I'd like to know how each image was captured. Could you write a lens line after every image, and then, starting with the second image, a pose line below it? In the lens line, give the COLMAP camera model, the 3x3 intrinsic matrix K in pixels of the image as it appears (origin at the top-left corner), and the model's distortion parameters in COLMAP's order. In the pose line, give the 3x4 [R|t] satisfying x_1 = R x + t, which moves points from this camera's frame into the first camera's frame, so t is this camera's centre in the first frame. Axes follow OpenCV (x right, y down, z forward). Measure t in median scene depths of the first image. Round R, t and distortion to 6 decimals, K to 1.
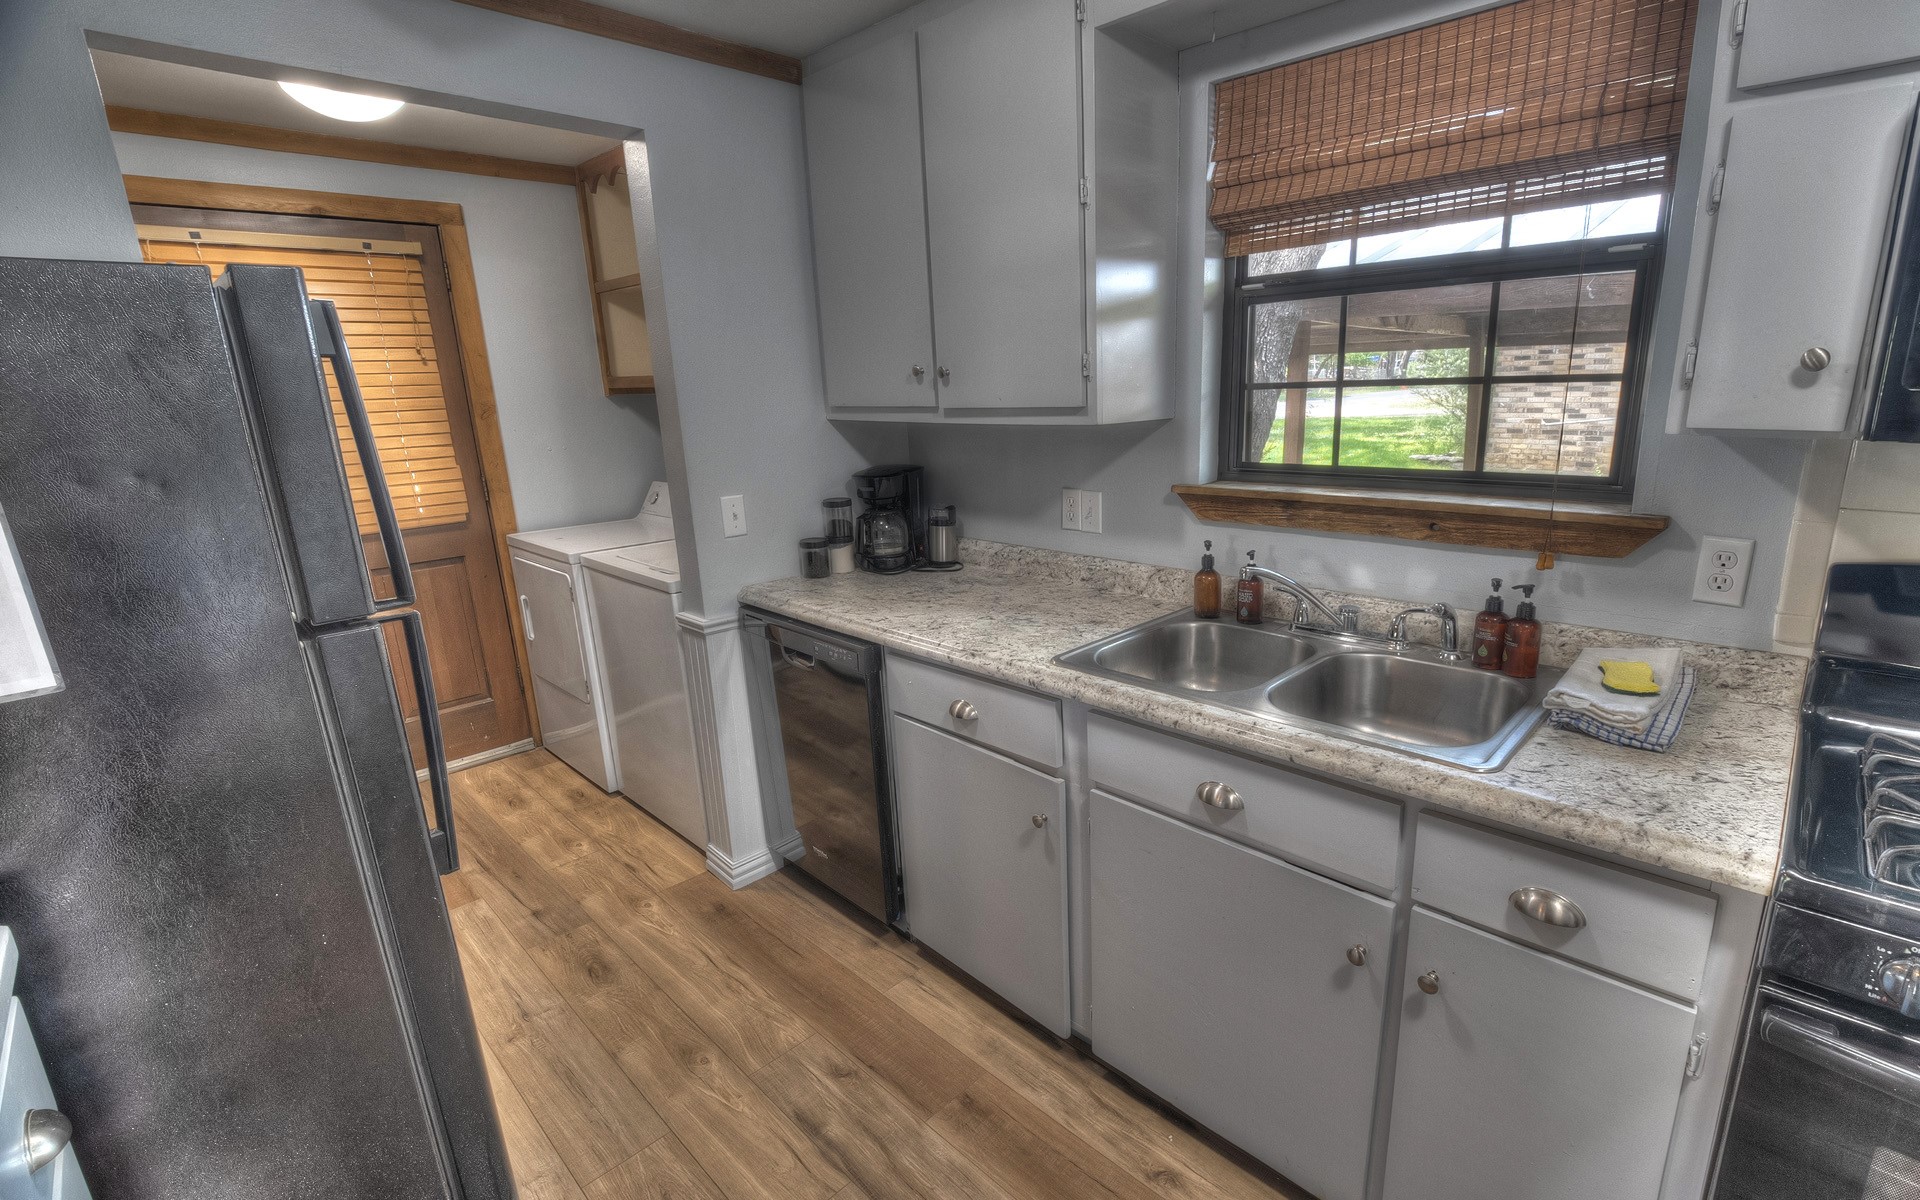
lens RADIAL K [[825.7, 0, 1024.0], [0, 825.7, 609.7], [0, 0, 1]] dist [-0.004410, -0.003688]
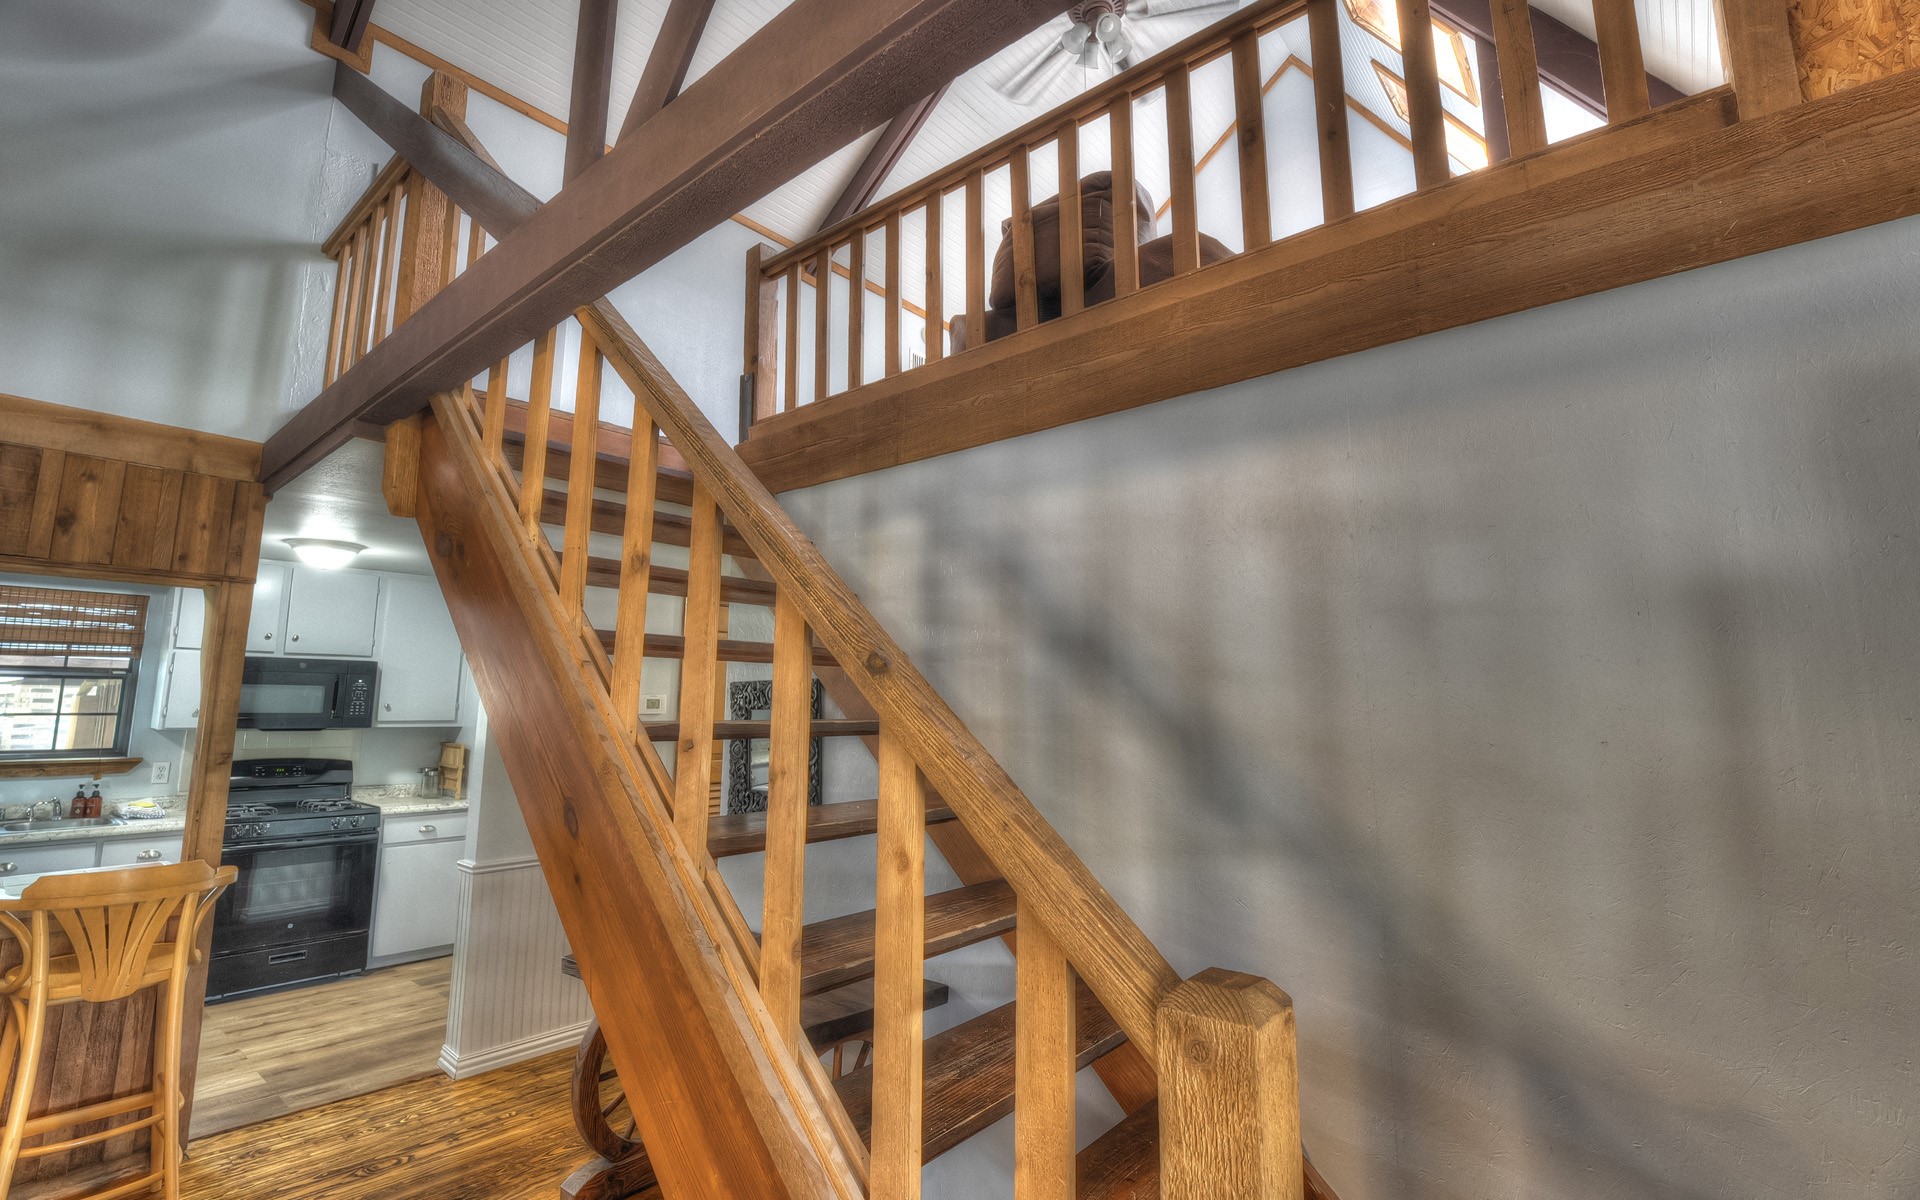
lens RADIAL K [[825.7, 0, 918.6], [0, 825.7, 591.1], [0, 0, 1]] dist [-0.004410, -0.003688]
pose [[-0.040068, 0.169149, 0.984776, -2.334267], [0.255023, 0.954657, -0.153600, 0.478729], [-0.966105, 0.244985, -0.081388, -1.633963]]
